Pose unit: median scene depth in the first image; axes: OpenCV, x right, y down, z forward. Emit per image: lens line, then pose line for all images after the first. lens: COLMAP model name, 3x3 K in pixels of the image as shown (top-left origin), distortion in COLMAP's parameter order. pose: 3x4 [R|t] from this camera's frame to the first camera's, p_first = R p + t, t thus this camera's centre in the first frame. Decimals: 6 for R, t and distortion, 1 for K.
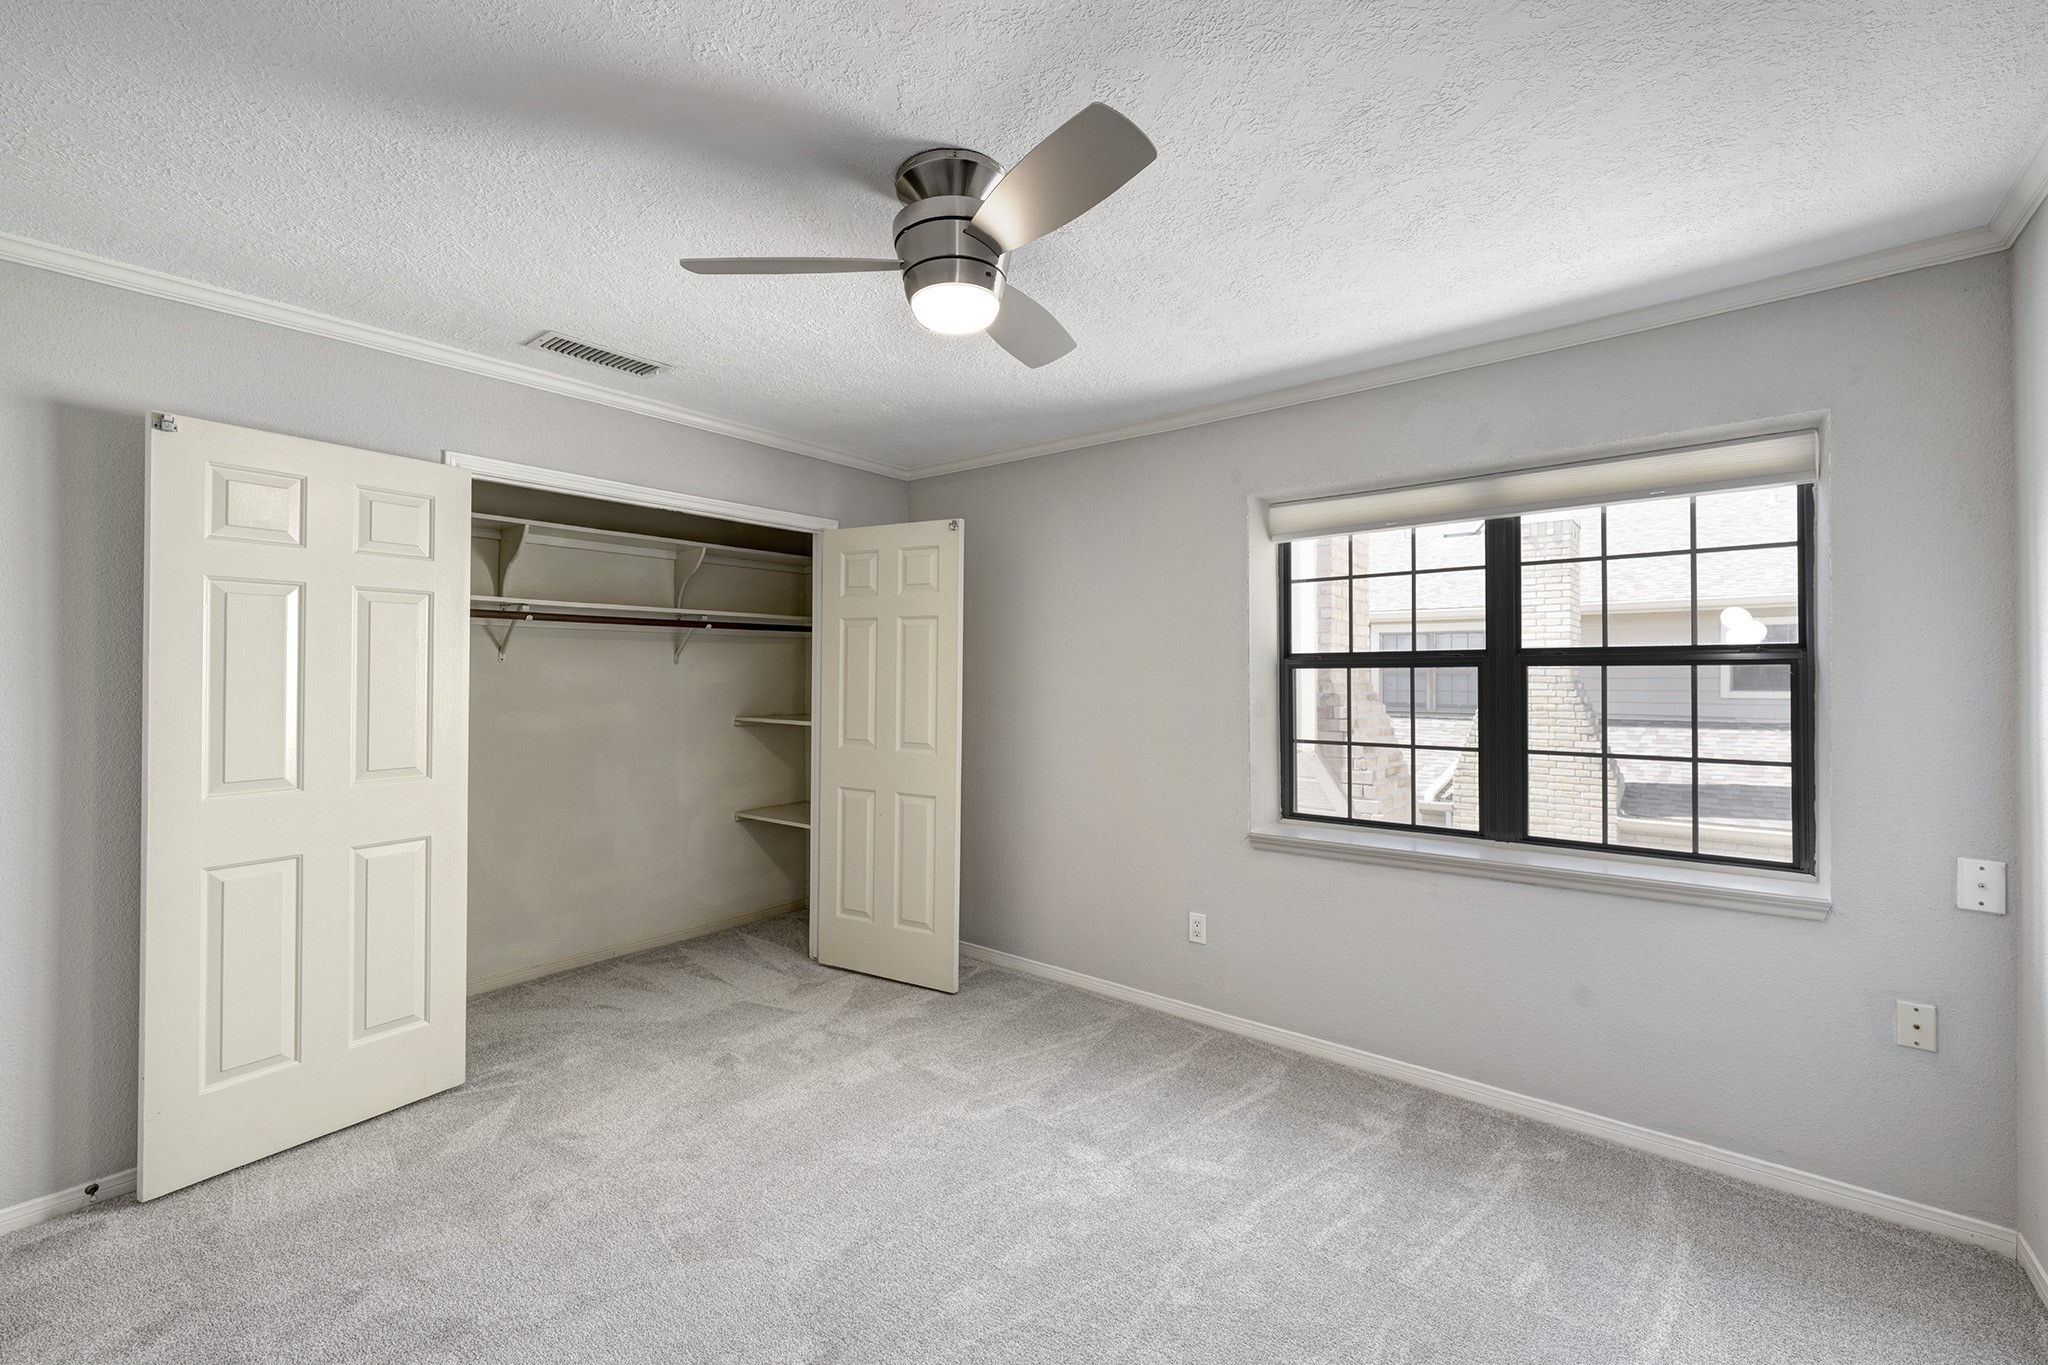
lens RADIAL K [[843.1, 0, 1021.3], [0, 843.1, 678.4], [0, 0, 1]] dist [0.007672, 0.000117]
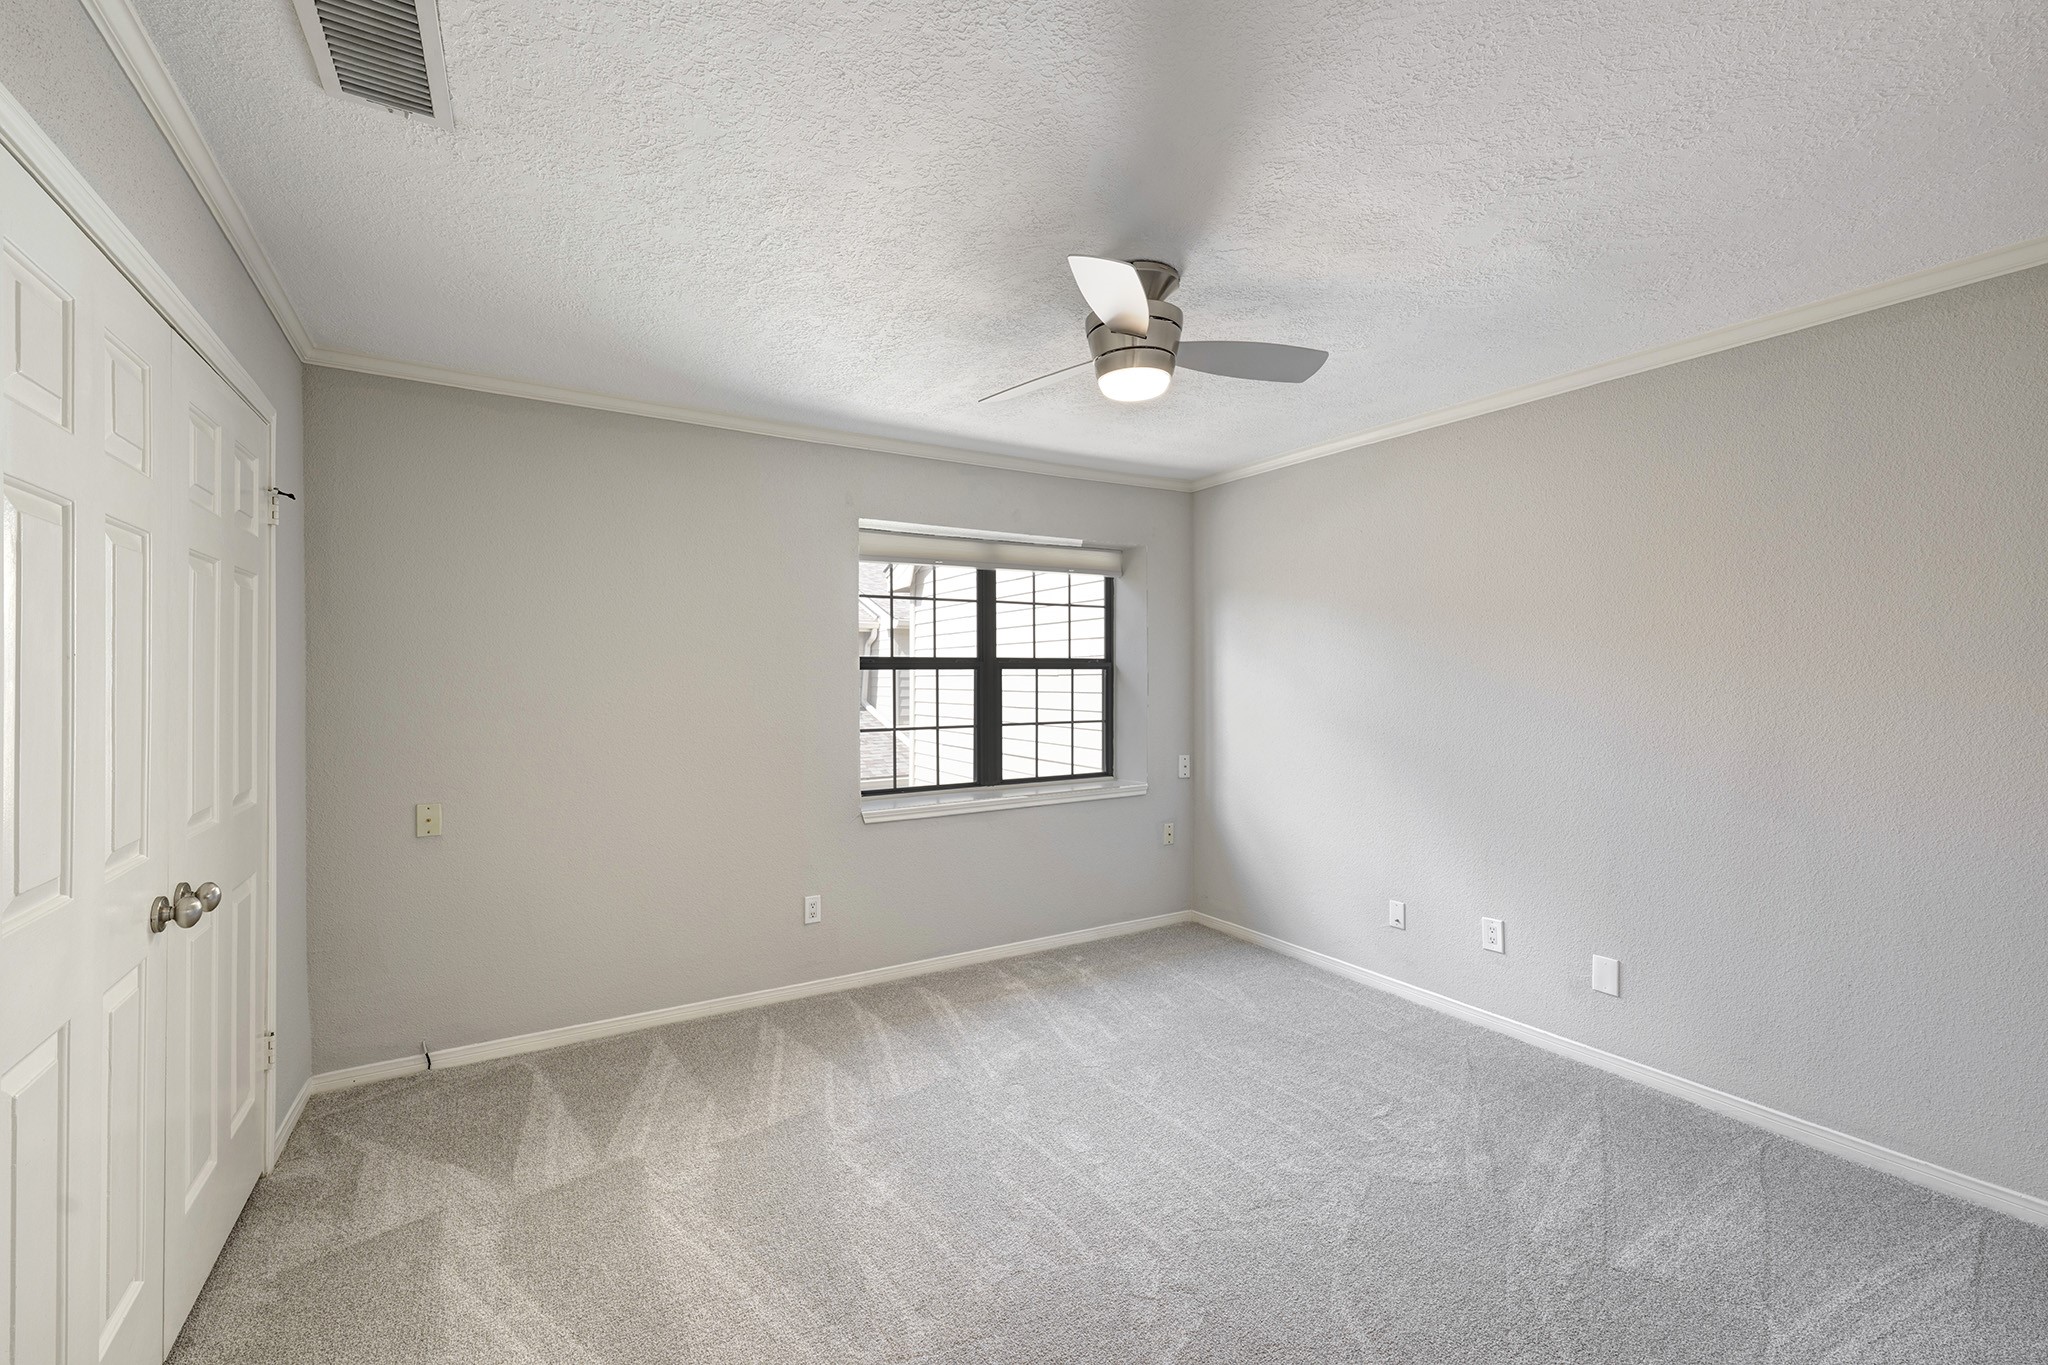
lens RADIAL K [[843.1, 0, 1021.3], [0, 843.1, 678.4], [0, 0, 1]] dist [0.007672, 0.000117]
pose [[0.347192, -0.002927, 0.937789, -0.823349], [0.002721, 0.999994, 0.002114, -0.000766], [-0.937790, 0.001818, 0.347198, 0.436338]]
